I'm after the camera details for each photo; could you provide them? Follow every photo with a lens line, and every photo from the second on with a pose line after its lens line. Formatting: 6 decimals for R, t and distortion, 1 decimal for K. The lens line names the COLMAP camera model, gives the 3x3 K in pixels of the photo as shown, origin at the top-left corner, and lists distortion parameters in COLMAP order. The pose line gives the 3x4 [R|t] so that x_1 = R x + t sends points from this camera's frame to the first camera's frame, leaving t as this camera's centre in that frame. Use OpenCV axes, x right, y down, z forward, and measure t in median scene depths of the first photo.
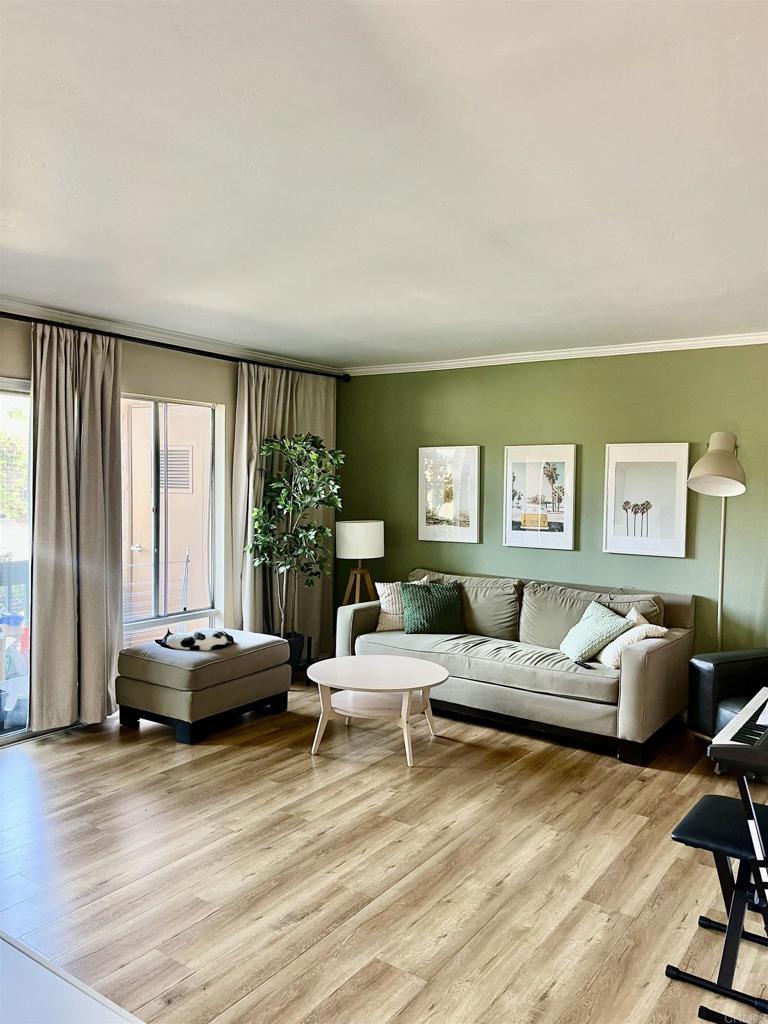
lens RADIAL K [[772.7, 0, 383.0], [0, 772.7, 527.8], [0, 0, 1]] dist [0.069964, -0.104907]
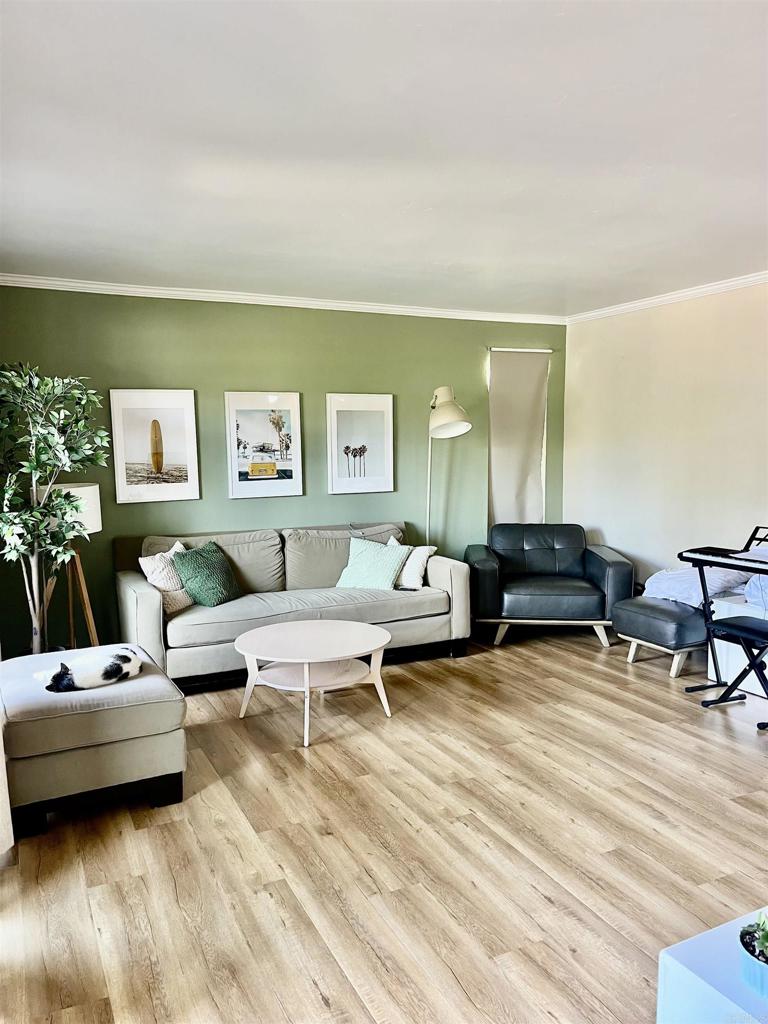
lens RADIAL K [[772.7, 0, 383.0], [0, 772.7, 527.8], [0, 0, 1]] dist [0.069964, -0.104907]
pose [[0.484239, -0.120892, 0.866543, -0.661871], [0.069654, 0.992591, 0.099553, -0.025743], [-0.872159, 0.012151, 0.489072, 0.431295]]
